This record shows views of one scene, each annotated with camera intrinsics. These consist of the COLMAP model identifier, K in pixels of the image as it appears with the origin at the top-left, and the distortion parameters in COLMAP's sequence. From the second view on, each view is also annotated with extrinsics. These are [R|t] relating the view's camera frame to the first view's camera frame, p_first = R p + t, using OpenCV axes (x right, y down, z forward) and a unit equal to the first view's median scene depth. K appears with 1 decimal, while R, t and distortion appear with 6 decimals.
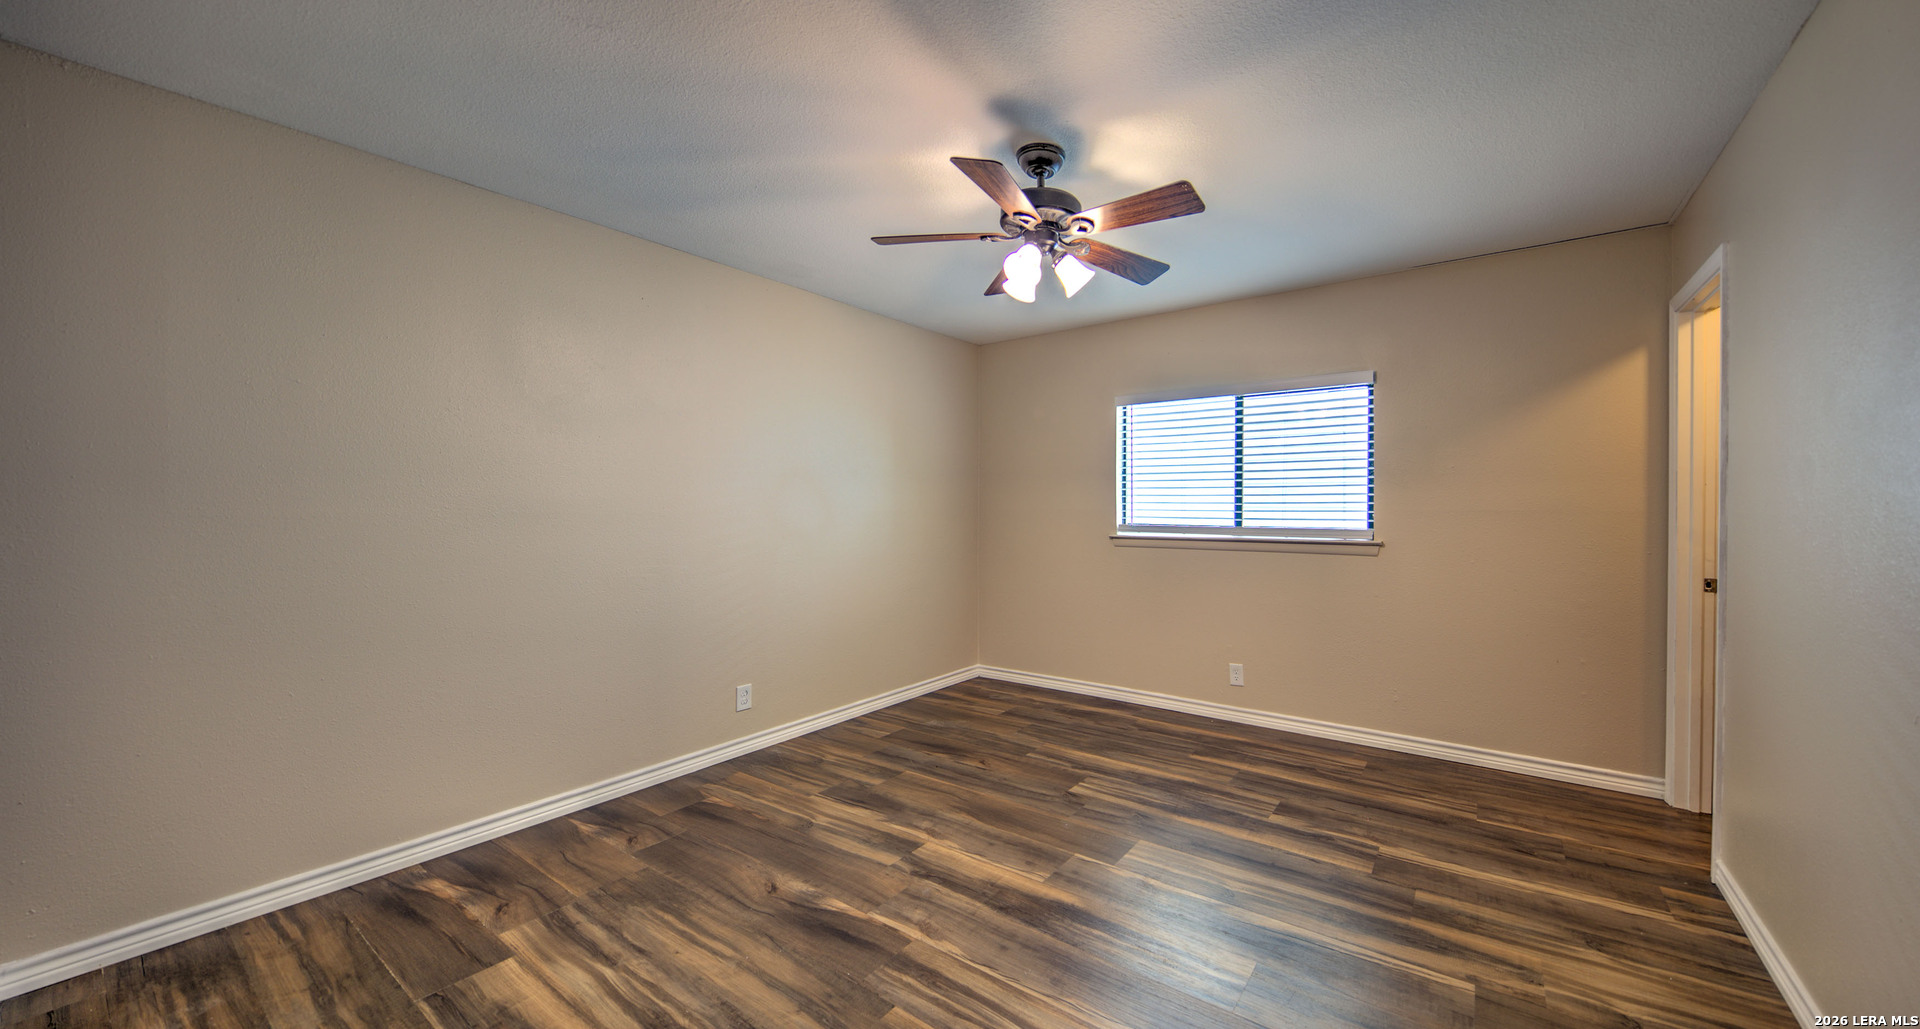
lens RADIAL K [[707.3, 0, 960.0], [0, 707.3, 514.5], [0, 0, 1]] dist [-0.000066, -0.000007]
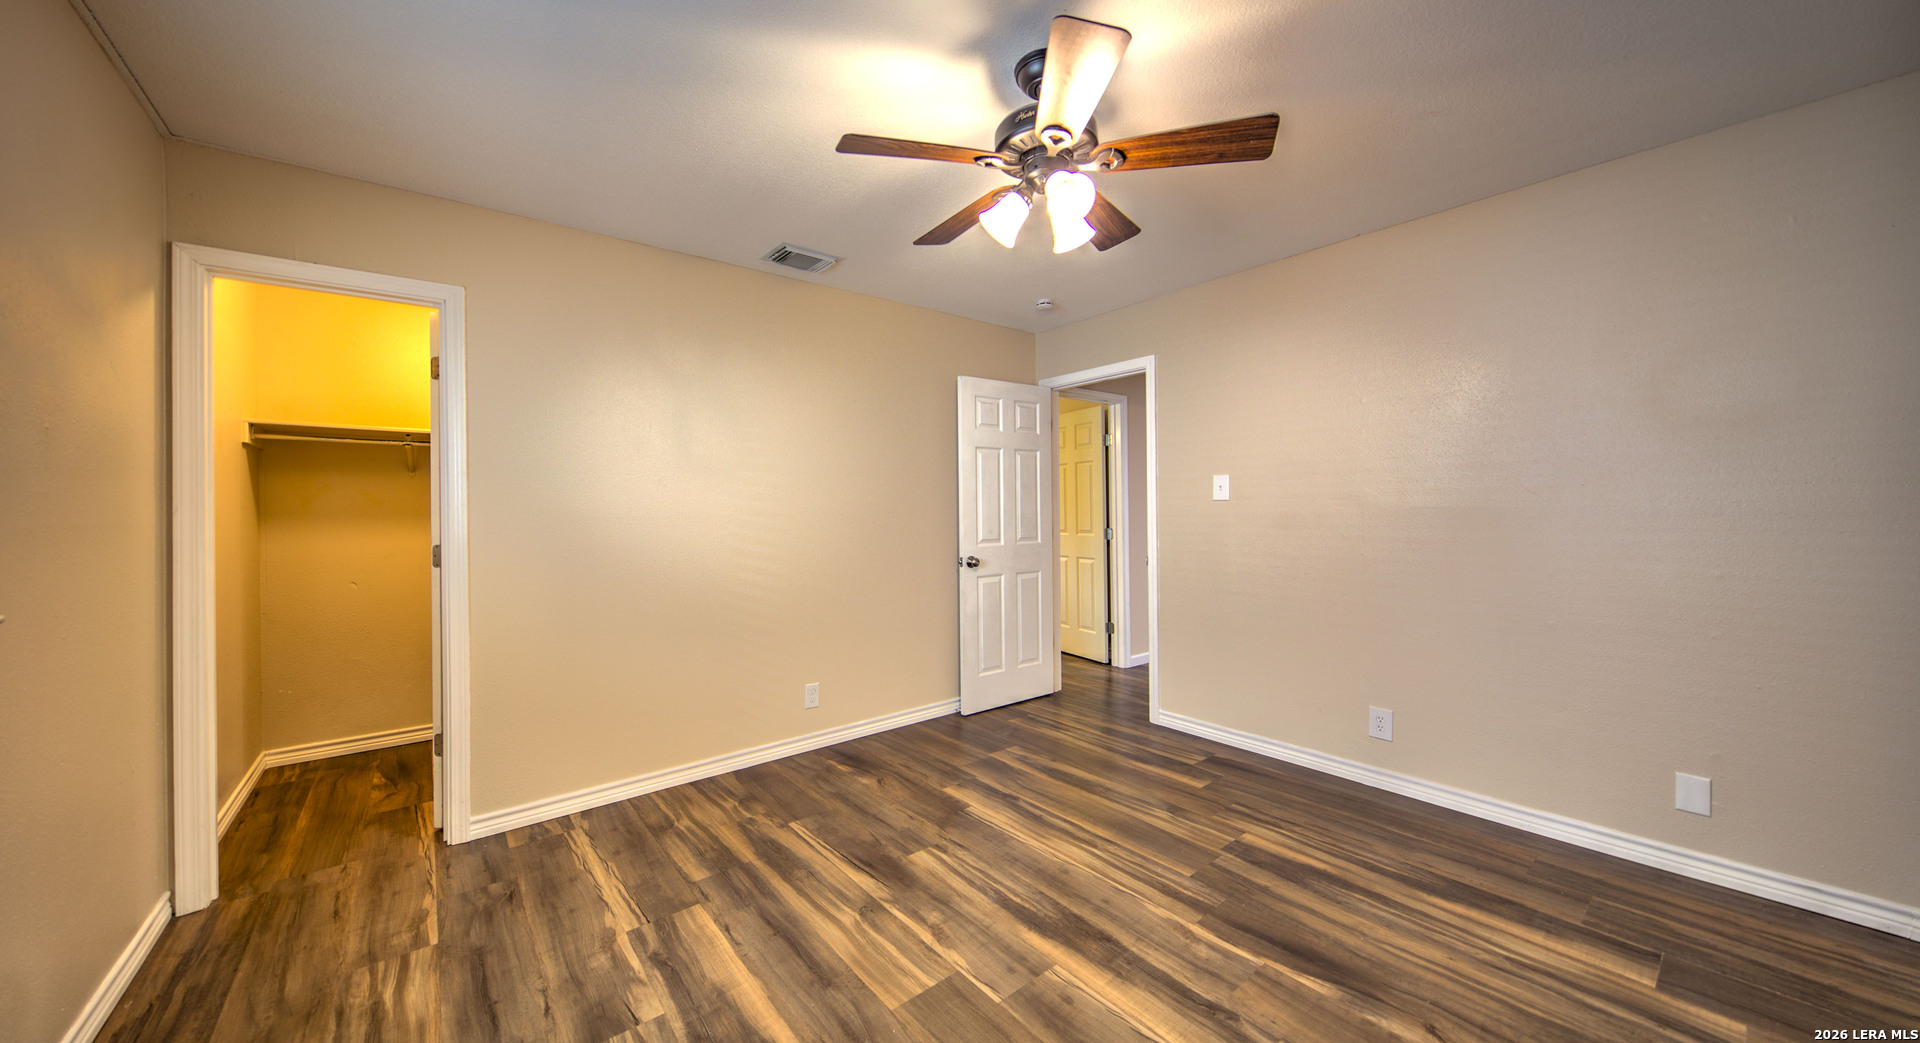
lens RADIAL K [[593.2, 0, 960.0], [0, 593.2, 521.5], [0, 0, 1]] dist [-0.000289, -0.000053]
pose [[-0.982196, 0.009029, 0.187643, 0.098230], [0.015495, 0.999335, 0.033017, -0.017426], [-0.187220, 0.035336, -0.981682, 1.781334]]
